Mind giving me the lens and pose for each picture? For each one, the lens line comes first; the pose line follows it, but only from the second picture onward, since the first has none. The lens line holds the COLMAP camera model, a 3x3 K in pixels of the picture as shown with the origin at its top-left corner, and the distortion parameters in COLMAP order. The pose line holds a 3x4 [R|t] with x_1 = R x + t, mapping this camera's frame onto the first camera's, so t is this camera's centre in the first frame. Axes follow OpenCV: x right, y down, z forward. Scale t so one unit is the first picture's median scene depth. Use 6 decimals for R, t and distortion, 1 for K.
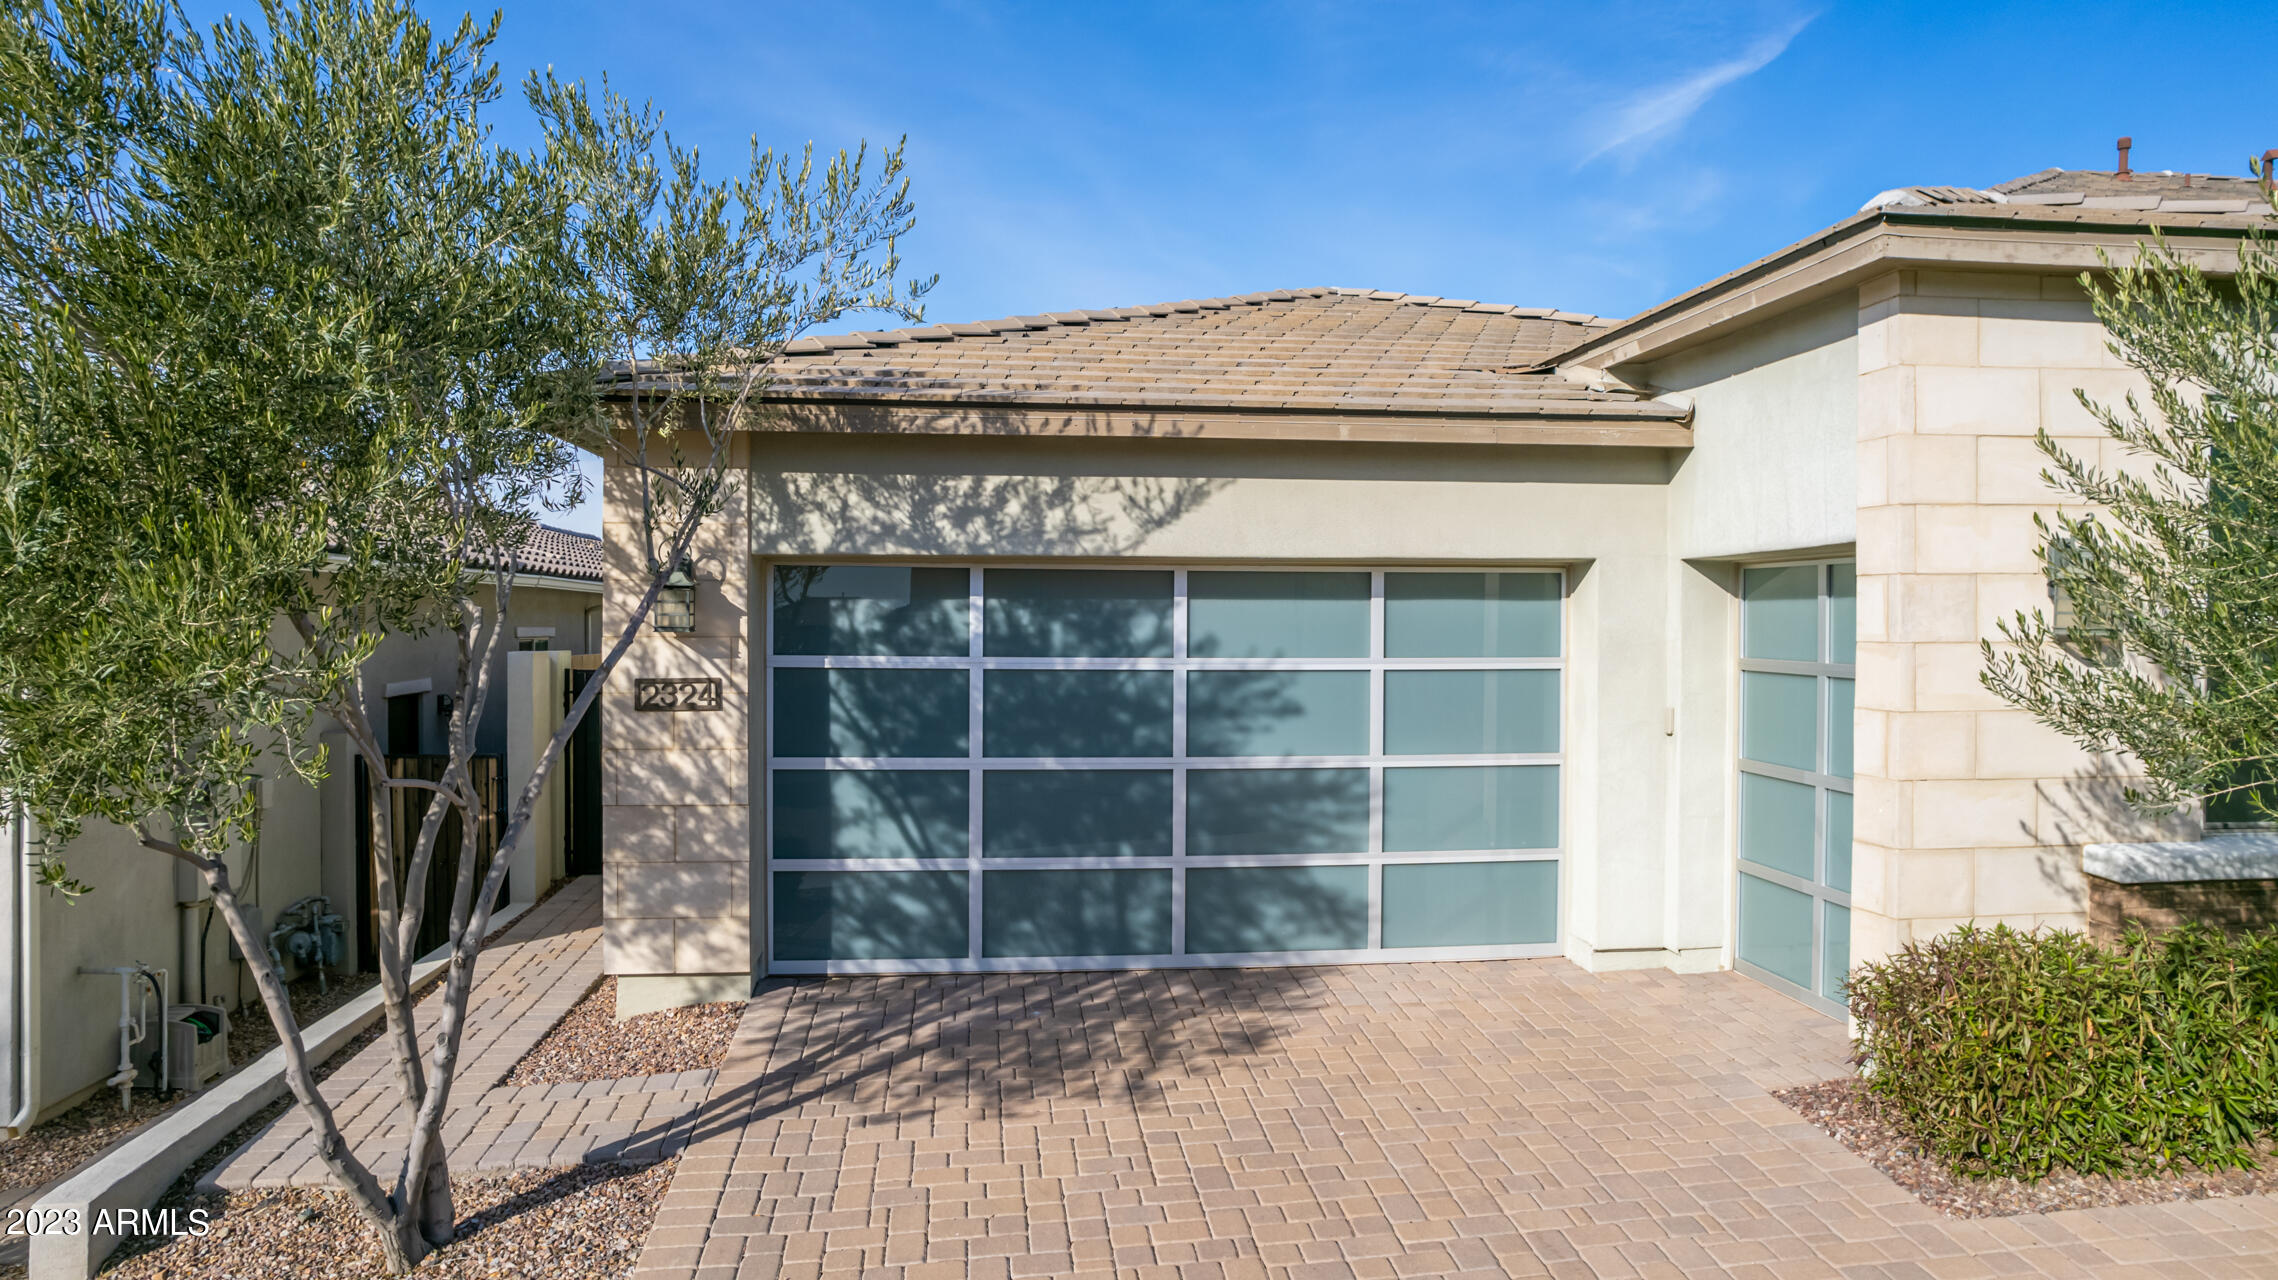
lens RADIAL K [[1463.4, 0, 1145.8], [0, 1463.4, 645.2], [0, 0, 1]] dist [-0.075433, 0.071073]
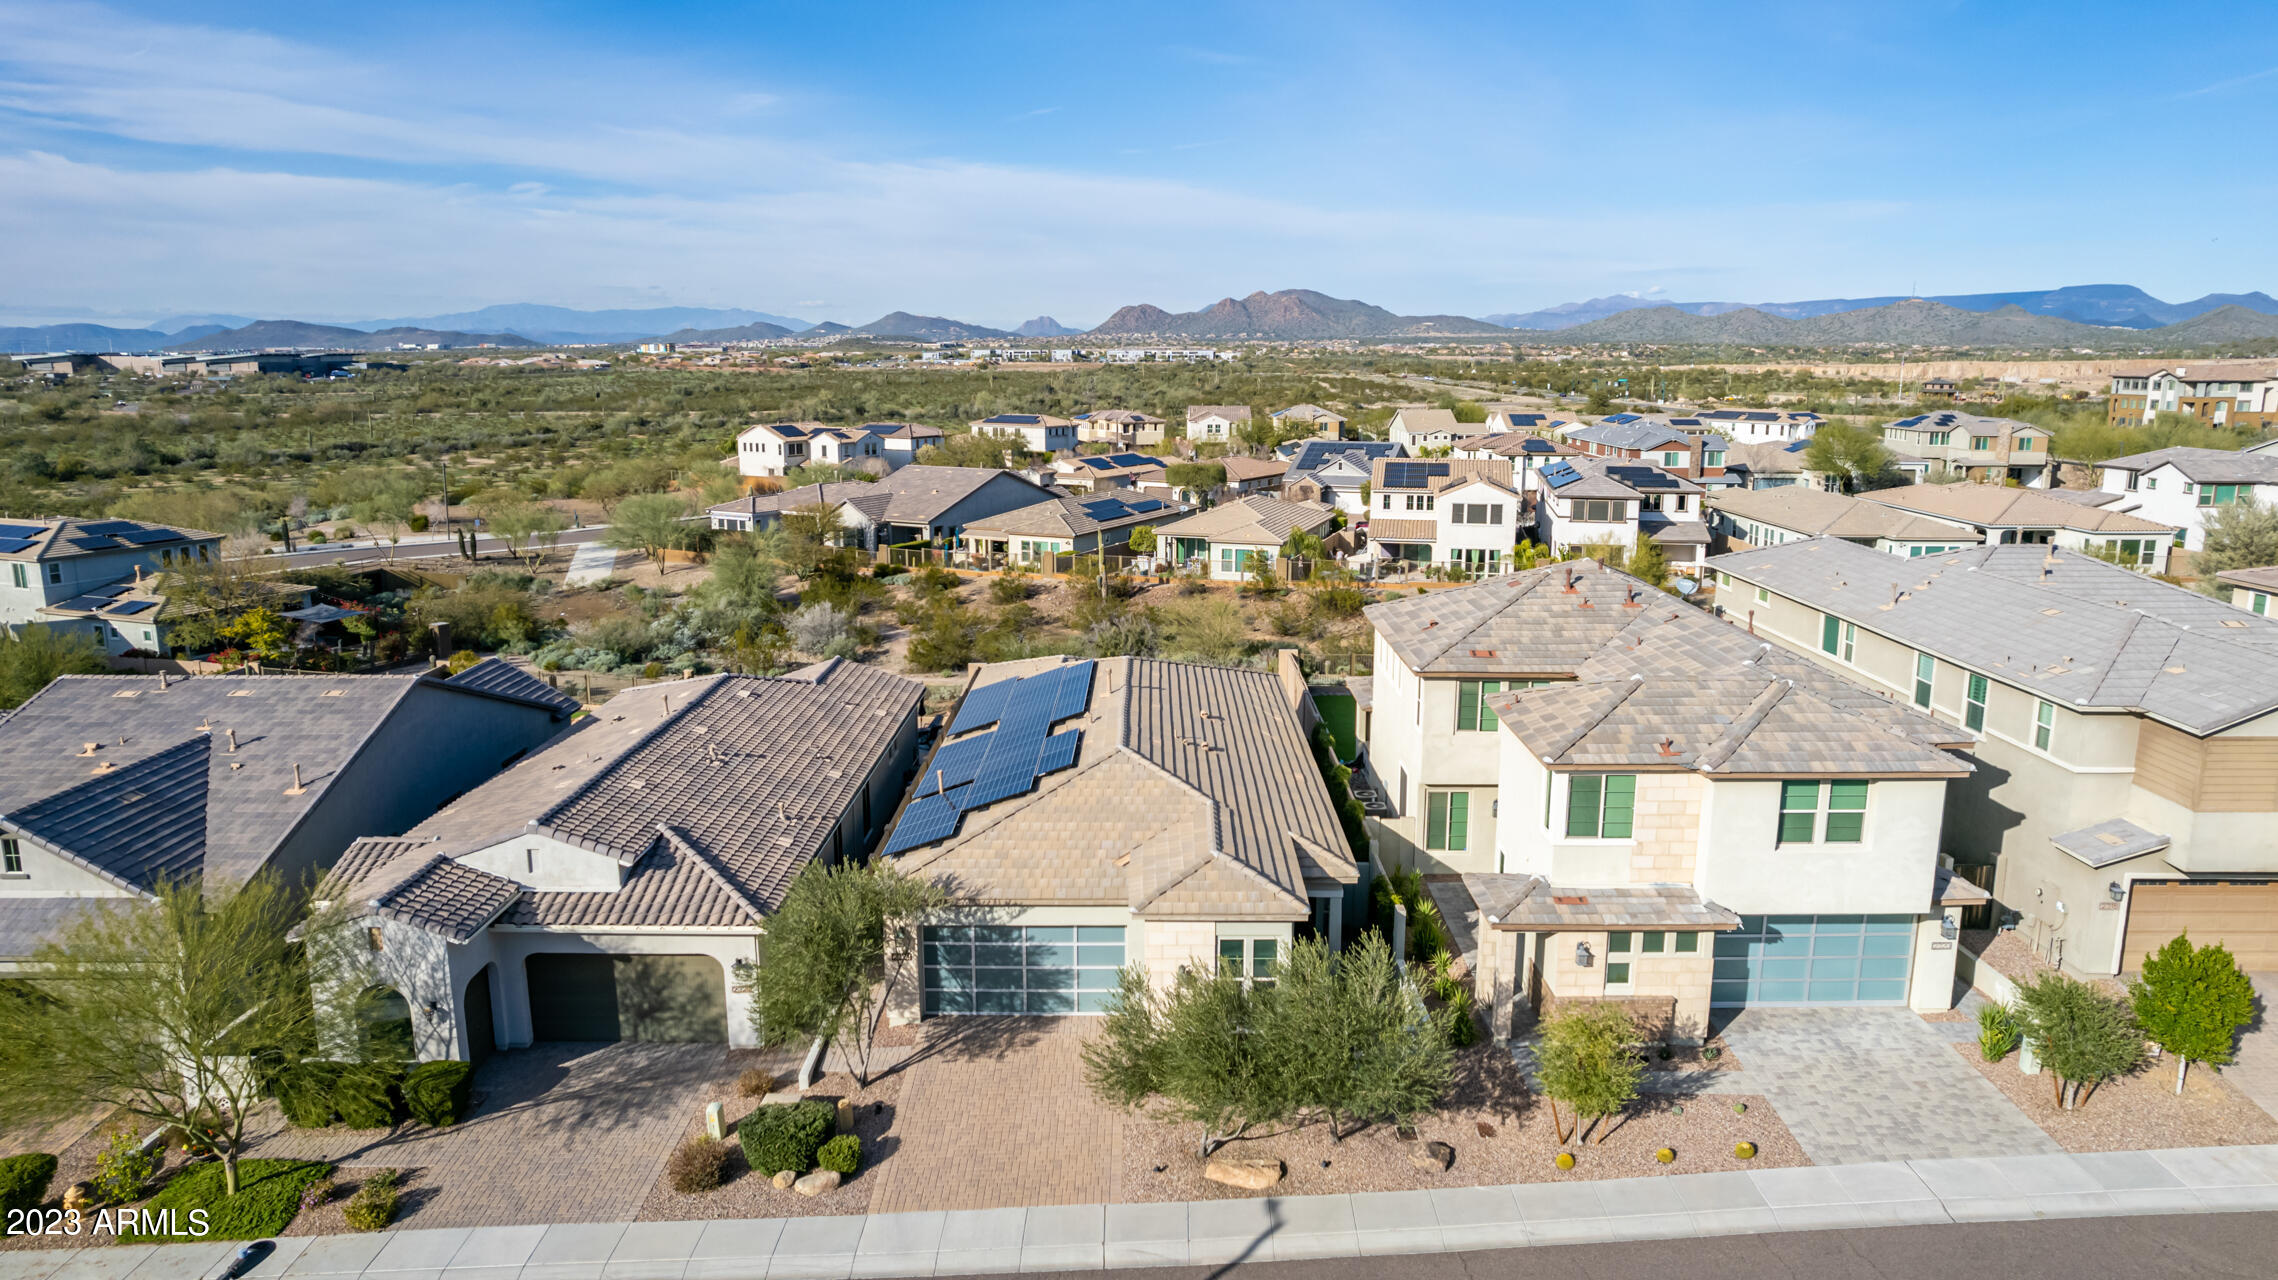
lens RADIAL K [[1465.8, 0, 1149.4], [0, 1465.8, 632.0], [0, 0, 1]] dist [-0.078237, 0.074335]
pose [[0.992152, 0.017059, -0.123866, 0.873831], [0.004791, 0.984735, 0.173994, -1.577478], [0.124943, -0.173222, 0.976925, -2.799317]]
